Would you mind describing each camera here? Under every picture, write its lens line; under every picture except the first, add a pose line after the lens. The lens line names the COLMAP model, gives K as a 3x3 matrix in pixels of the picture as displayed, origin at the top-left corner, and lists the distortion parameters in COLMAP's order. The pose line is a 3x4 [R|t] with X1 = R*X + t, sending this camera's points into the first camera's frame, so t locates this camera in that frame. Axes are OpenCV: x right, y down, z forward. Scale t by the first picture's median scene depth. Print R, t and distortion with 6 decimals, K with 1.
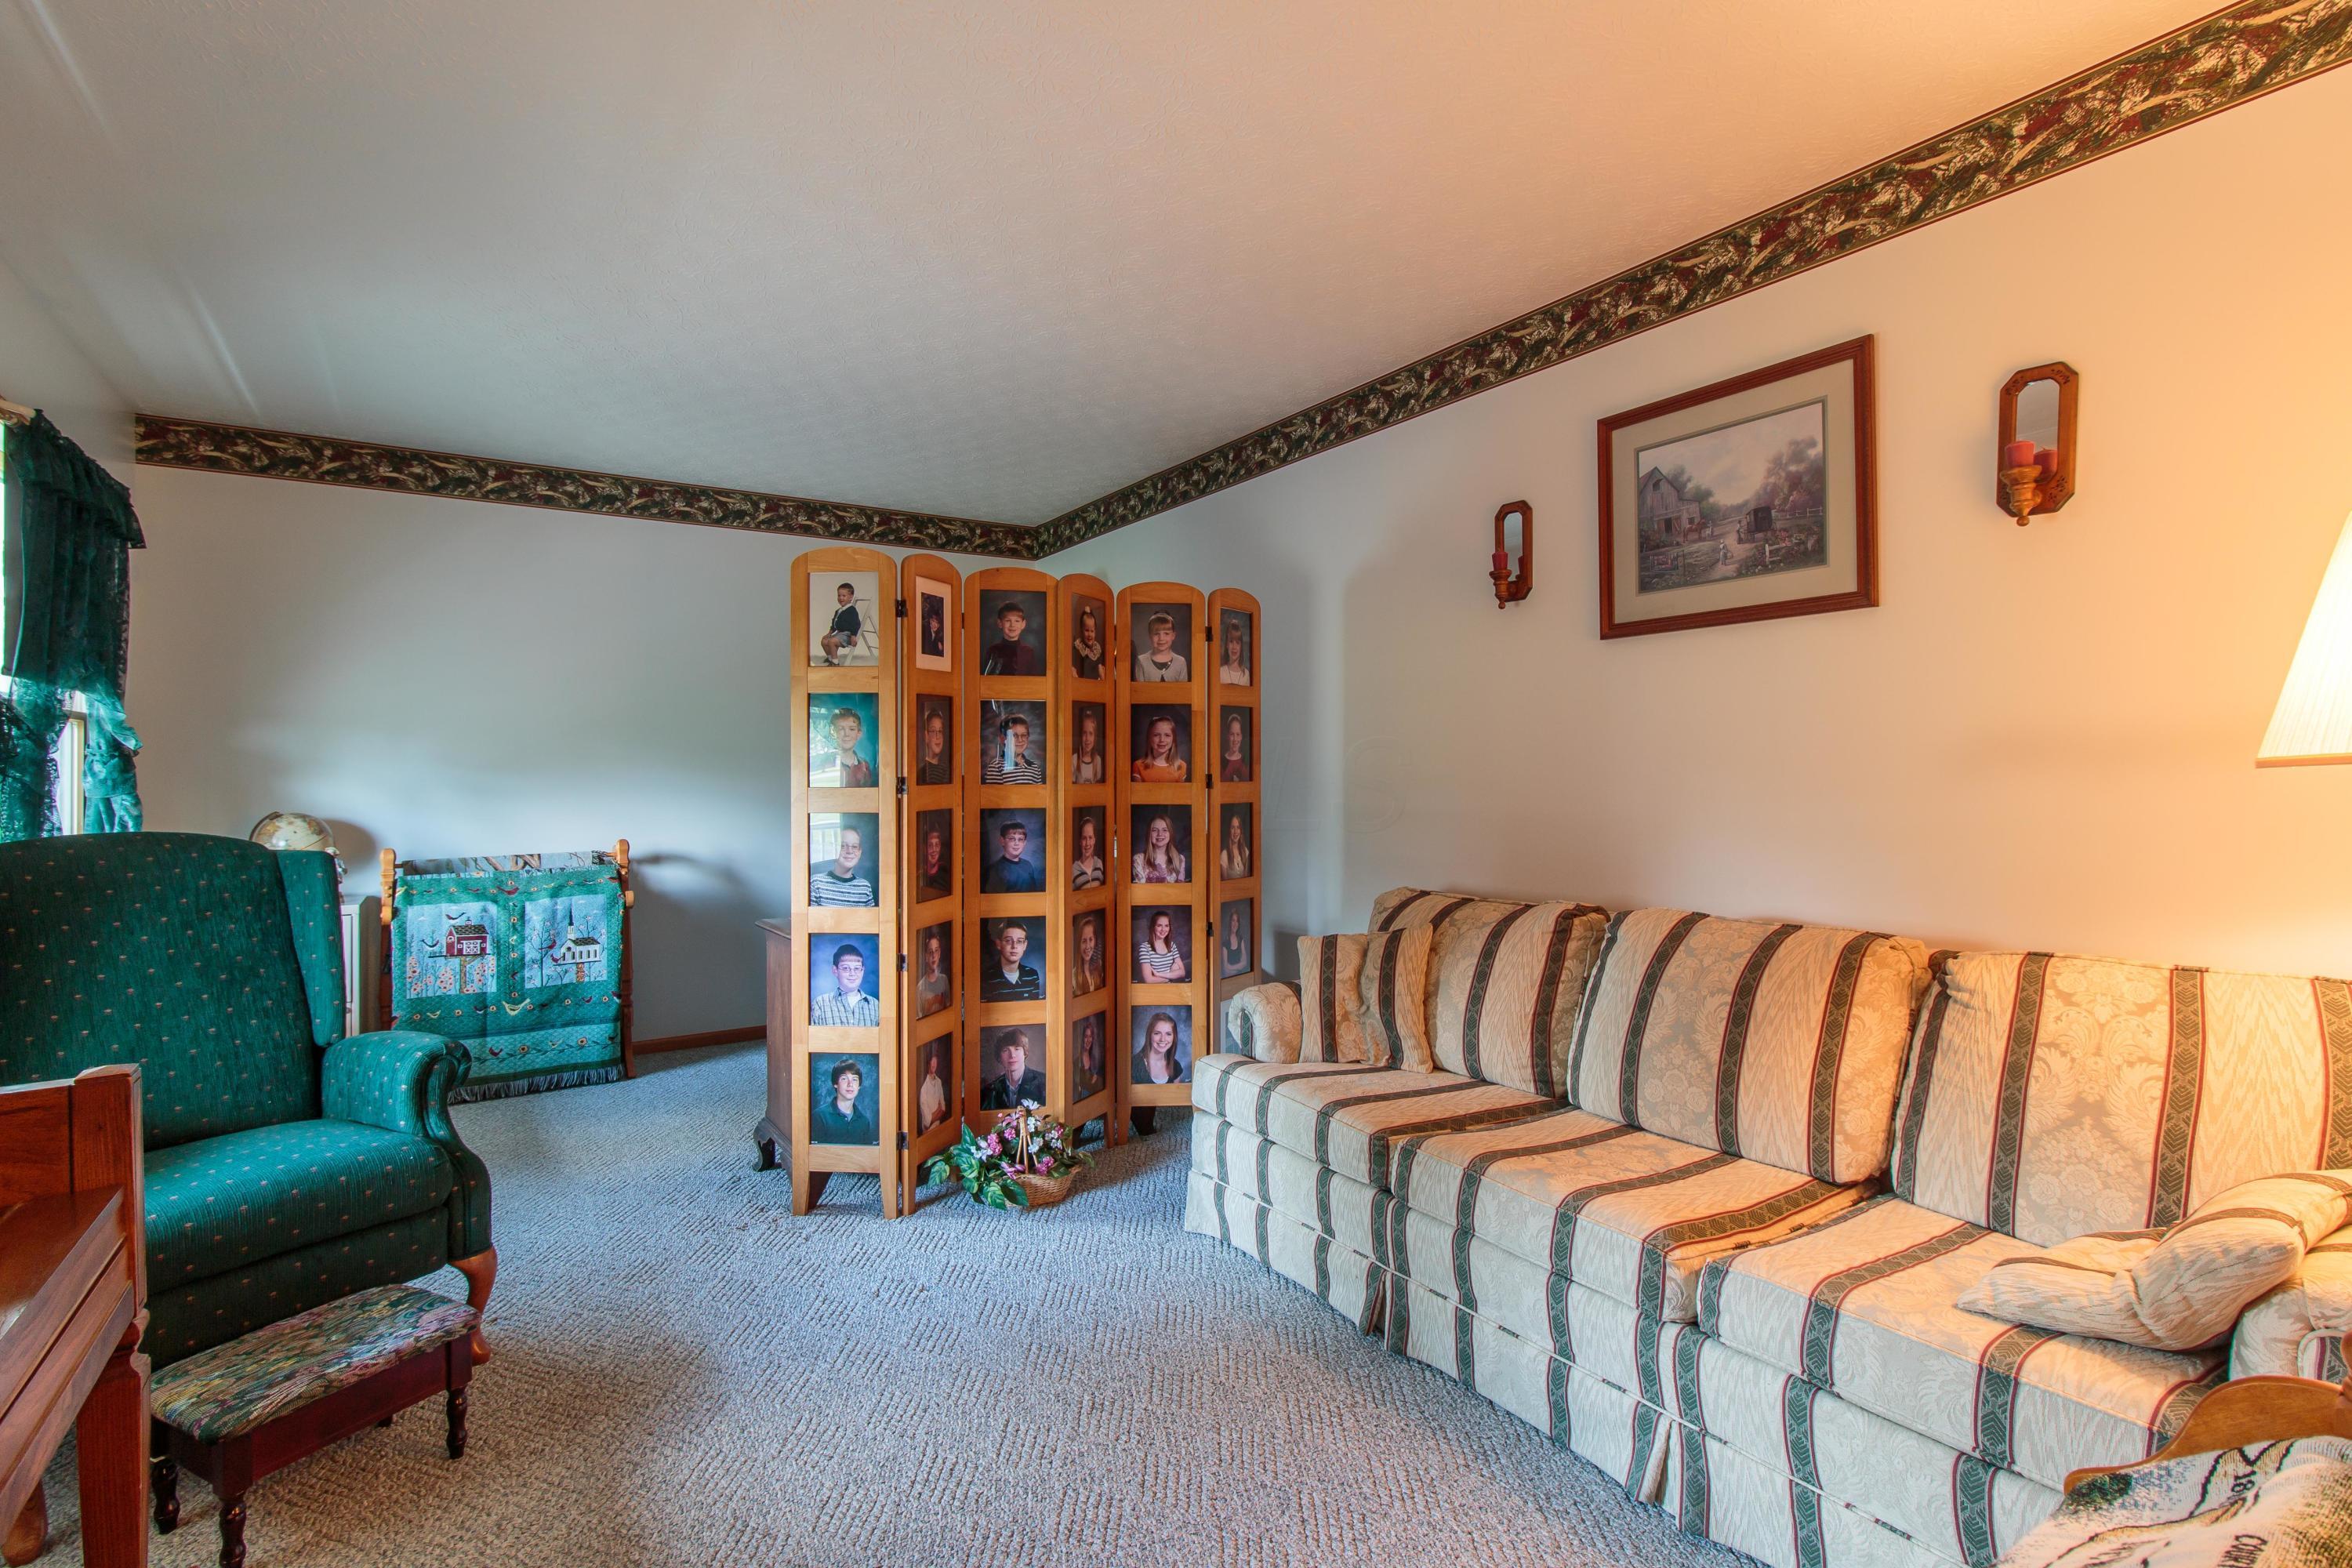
lens RADIAL K [[1090.6, 0, 1169.0], [0, 1090.6, 789.2], [0, 0, 1]] dist [0.000902, -0.000293]
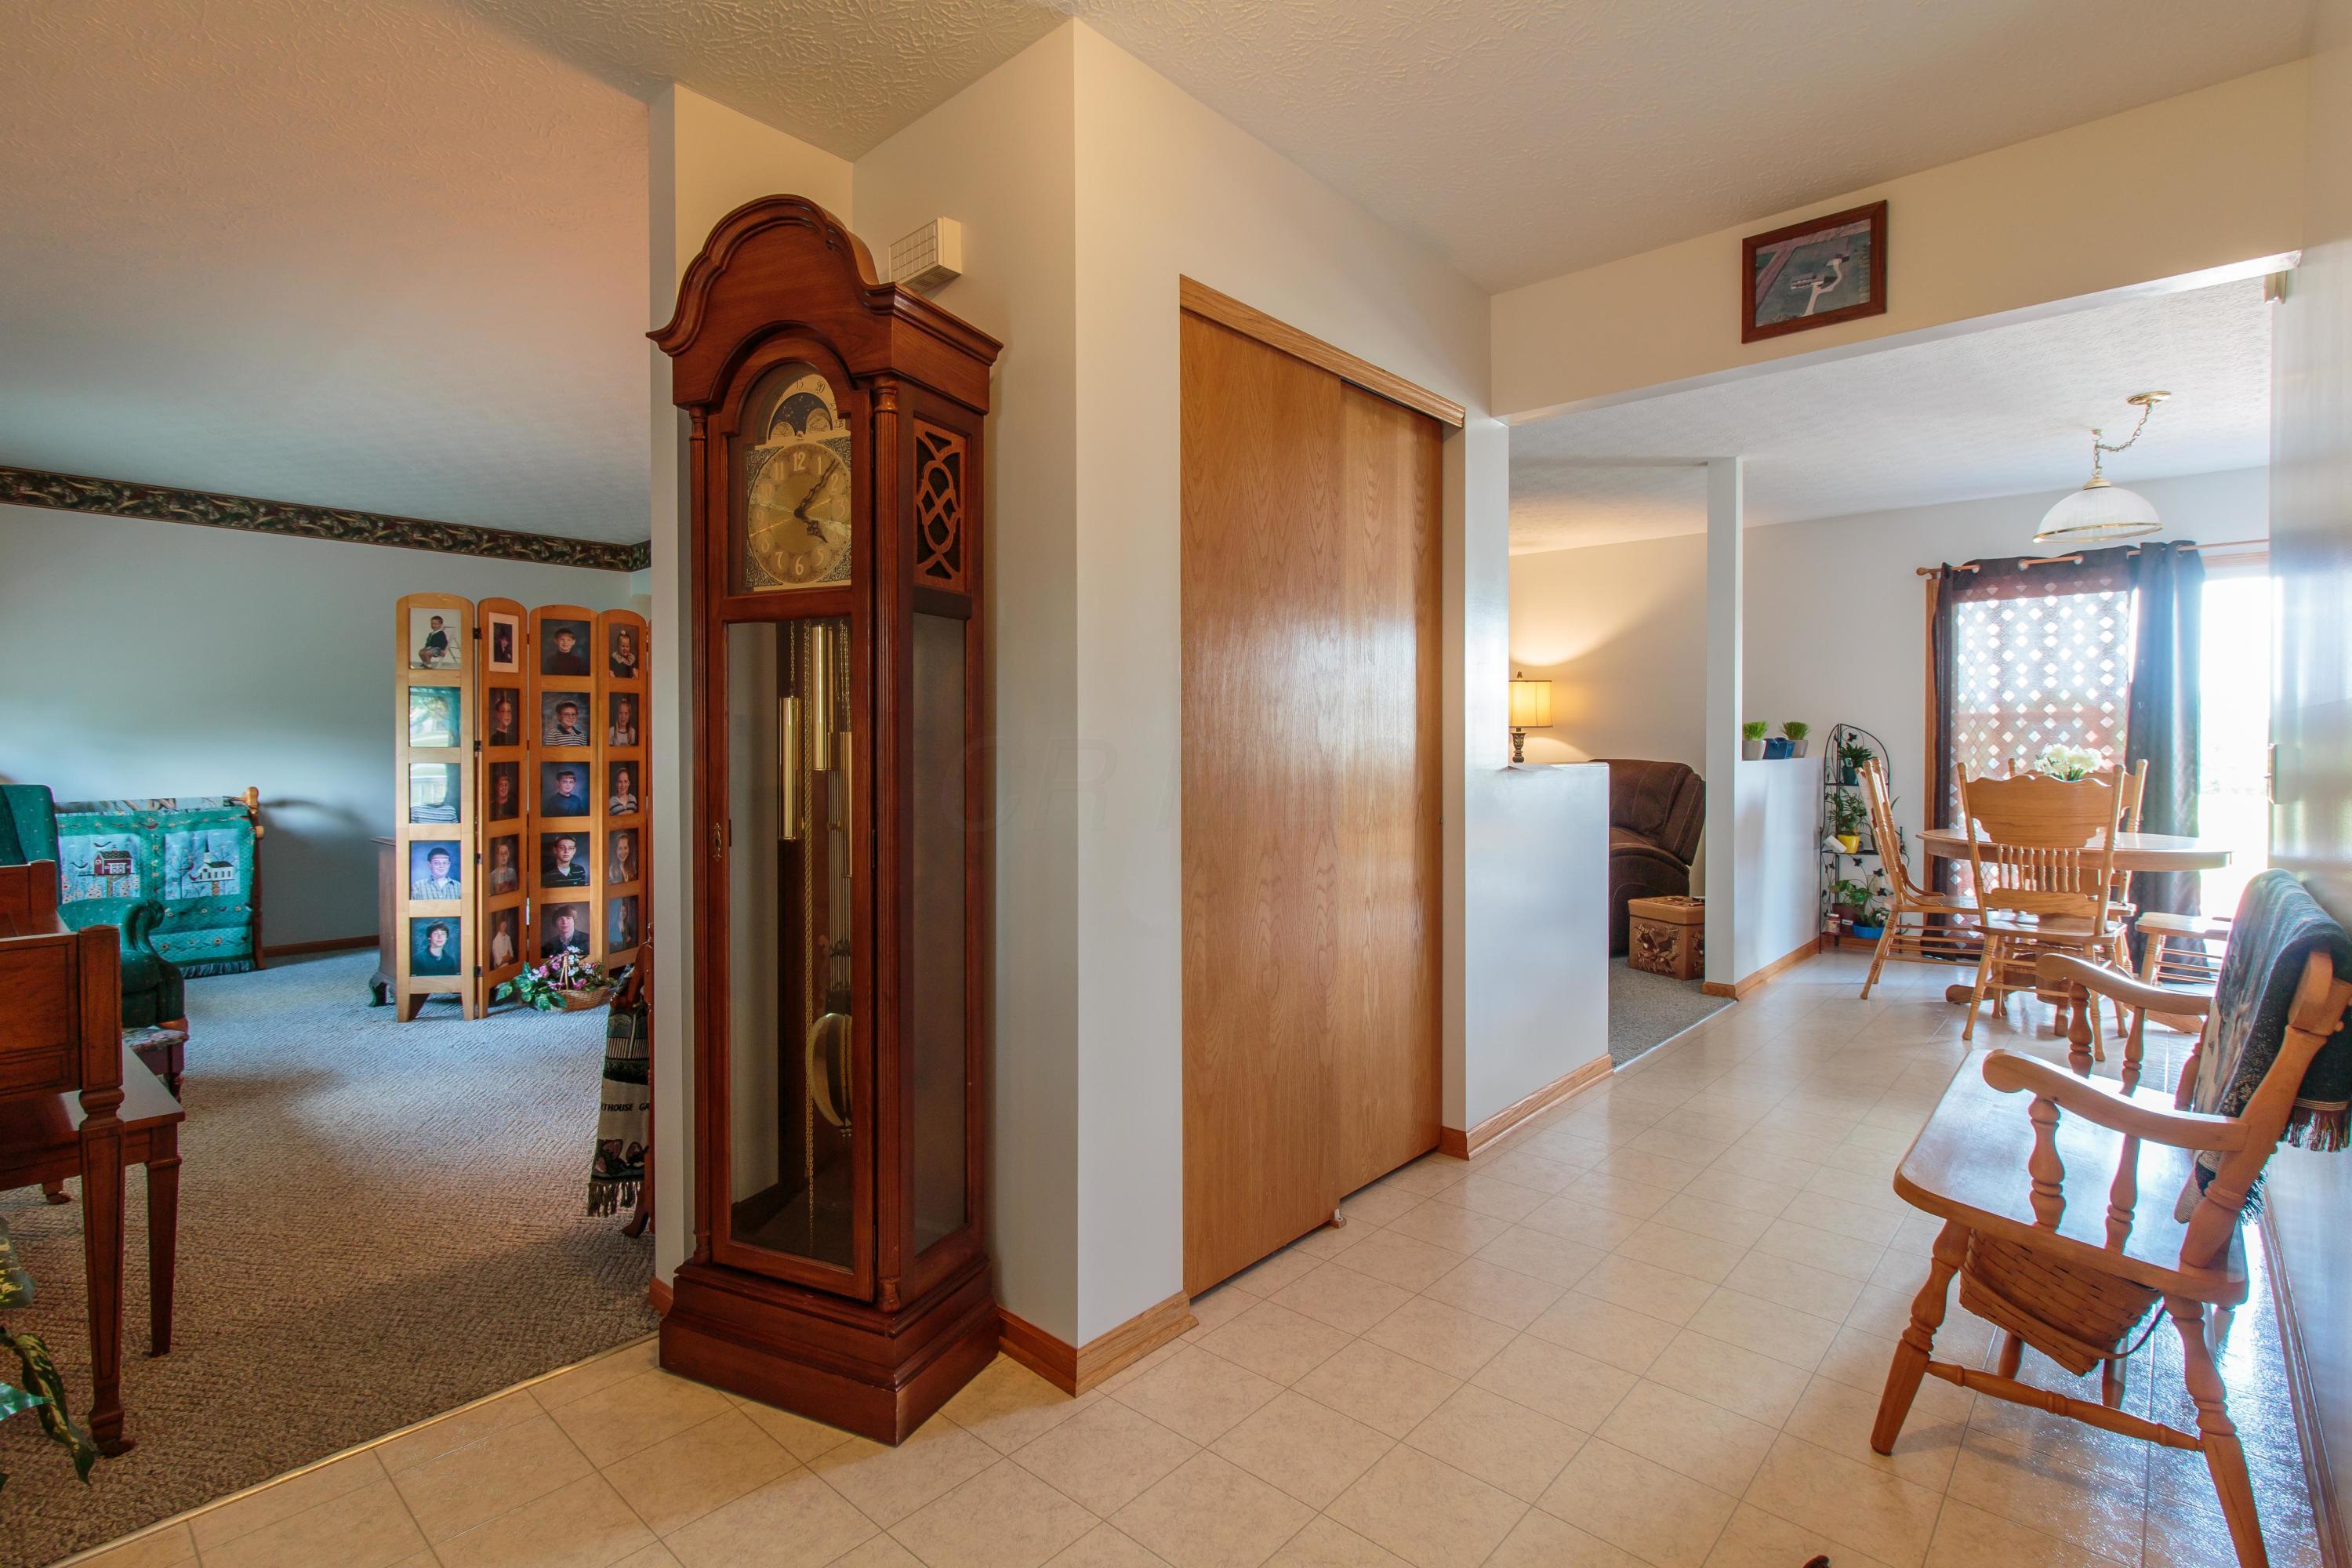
lens RADIAL K [[1090.6, 0, 1187.3], [0, 1090.6, 767.8], [0, 0, 1]] dist [0.000902, -0.000293]
pose [[0.963497, 0.003950, 0.267690, 0.290197], [-0.006741, 0.999932, 0.009507, 0.005473], [-0.267635, -0.010964, 0.963458, -0.716512]]
